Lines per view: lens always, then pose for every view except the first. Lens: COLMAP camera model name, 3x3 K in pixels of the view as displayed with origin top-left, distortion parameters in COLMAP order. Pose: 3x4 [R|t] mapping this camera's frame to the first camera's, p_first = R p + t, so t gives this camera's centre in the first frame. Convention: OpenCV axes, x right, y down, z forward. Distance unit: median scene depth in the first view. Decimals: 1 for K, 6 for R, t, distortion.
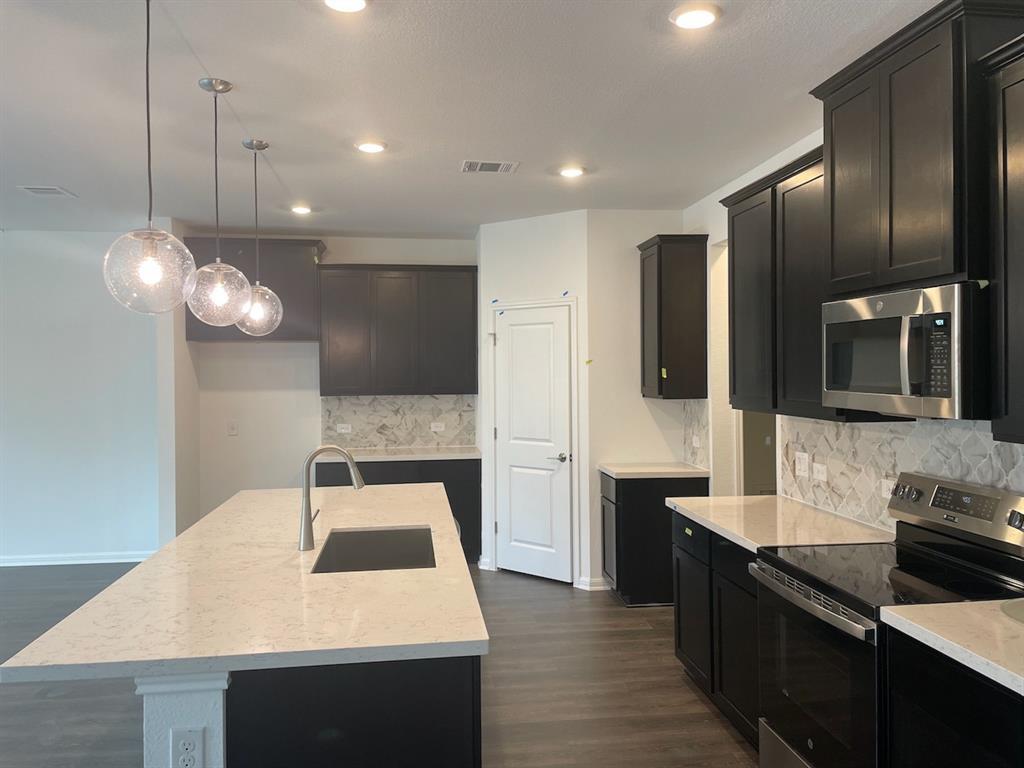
lens RADIAL K [[778.3, 0, 517.4], [0, 778.3, 368.0], [0, 0, 1]] dist [0.053152, -0.027951]
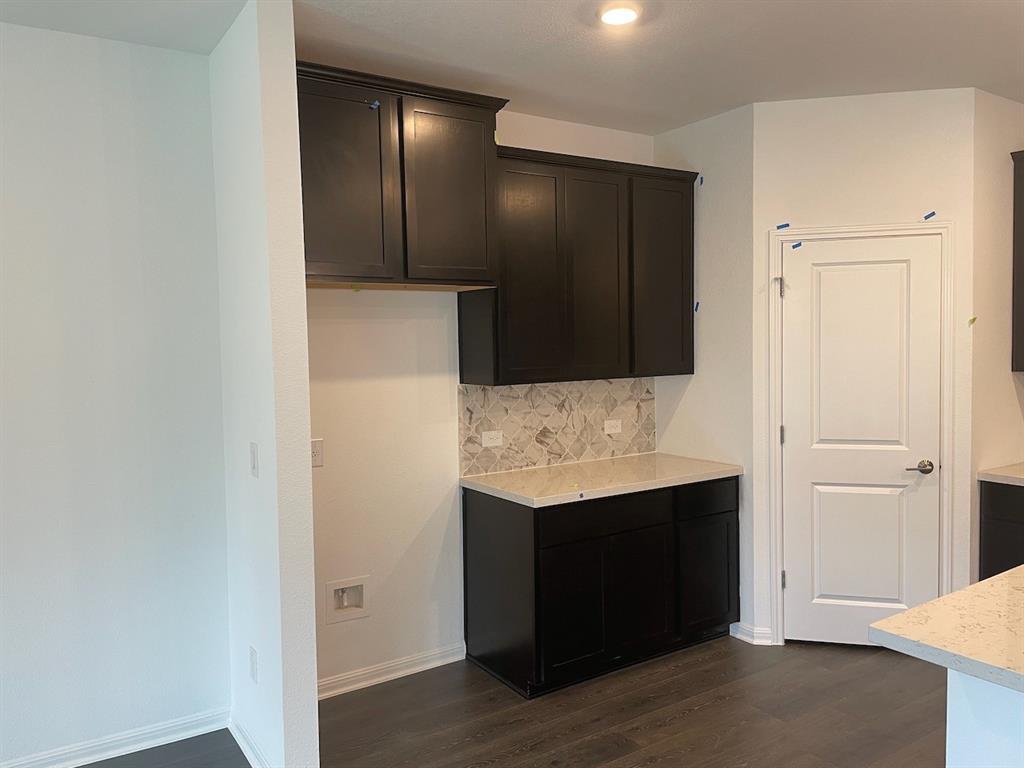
lens RADIAL K [[778.3, 0, 504.4], [0, 778.3, 374.8], [0, 0, 1]] dist [0.053152, -0.027951]
pose [[0.901129, -0.030290, 0.432491, -0.512276], [0.010330, 0.998773, 0.048426, 0.001308], [-0.433428, -0.039171, 0.900337, 0.519298]]
